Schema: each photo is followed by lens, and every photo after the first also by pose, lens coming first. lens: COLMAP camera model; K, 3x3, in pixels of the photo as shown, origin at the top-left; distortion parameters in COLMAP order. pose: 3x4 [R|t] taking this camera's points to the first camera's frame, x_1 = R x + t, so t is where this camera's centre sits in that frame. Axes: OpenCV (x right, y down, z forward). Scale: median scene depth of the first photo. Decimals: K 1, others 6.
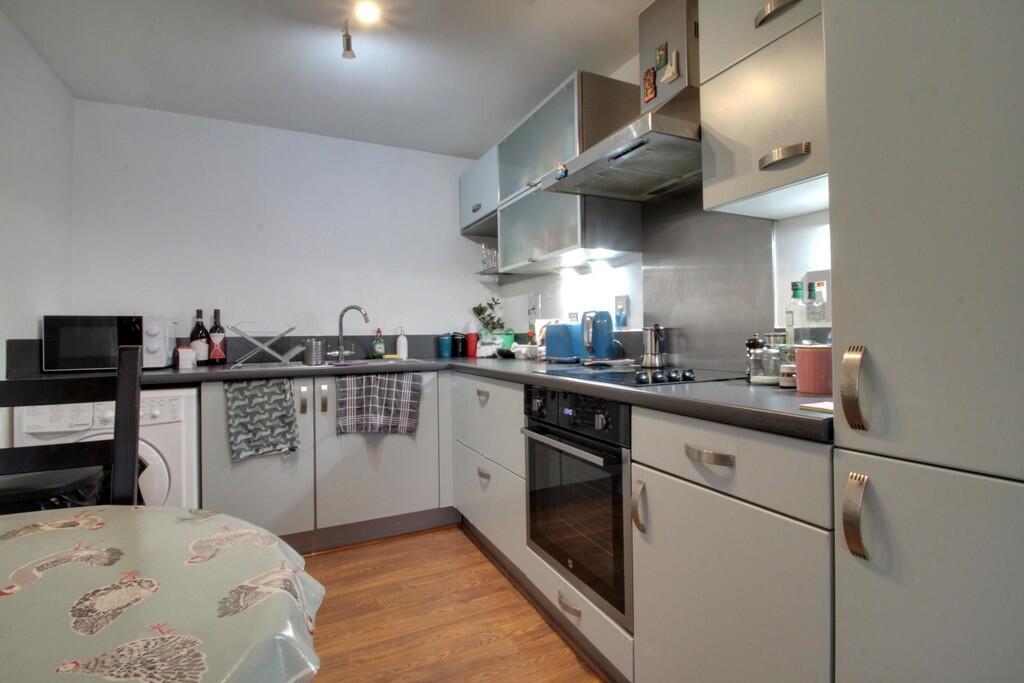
lens RADIAL K [[481.0, 0, 512.1], [0, 481.0, 330.2], [0, 0, 1]] dist [0.000368, 0.000047]
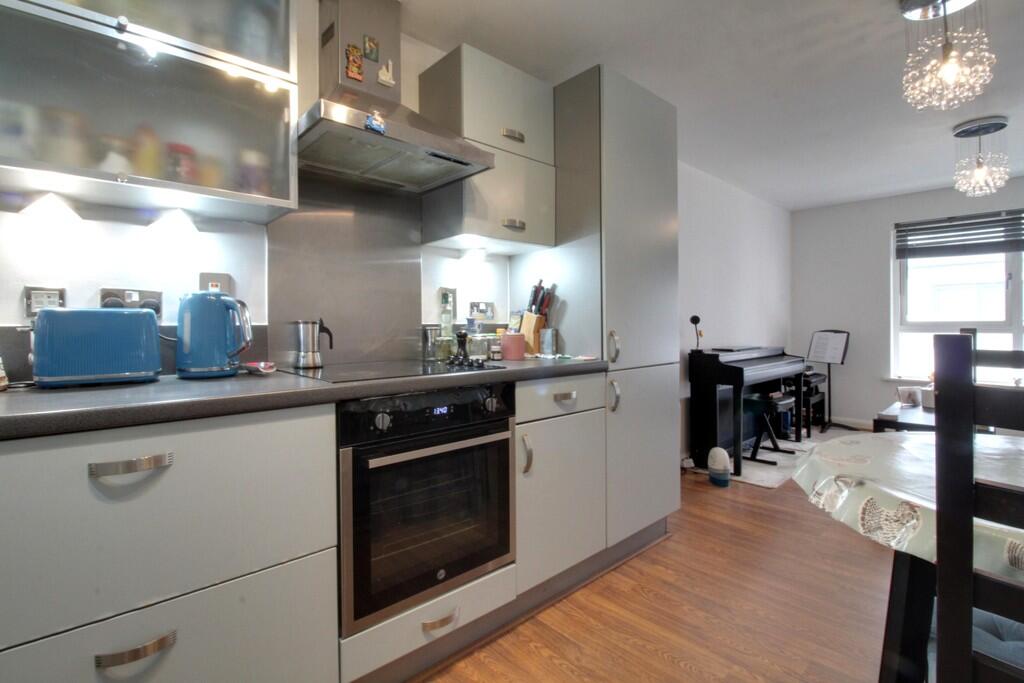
lens RADIAL K [[481.0, 0, 512.1], [0, 481.0, 330.2], [0, 0, 1]] dist [0.000368, 0.000047]
pose [[-0.299260, 0.008216, 0.954136, -0.575224], [0.001947, 0.999966, -0.008000, 0.016160], [-0.954170, -0.000536, -0.299266, 0.817595]]
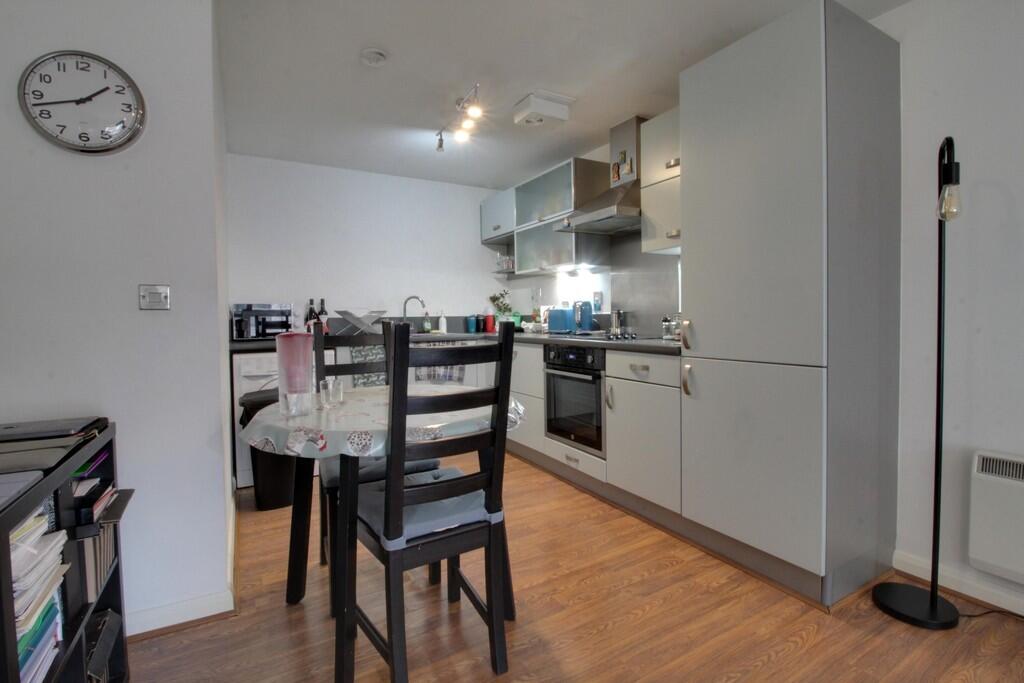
lens RADIAL K [[481.0, 0, 512.1], [0, 481.0, 330.2], [0, 0, 1]] dist [0.000368, 0.000047]
pose [[0.997612, -0.002730, 0.069013, -0.173805], [0.000192, 0.999324, 0.036755, -0.002092], [-0.069067, -0.036654, 0.996938, -0.605081]]
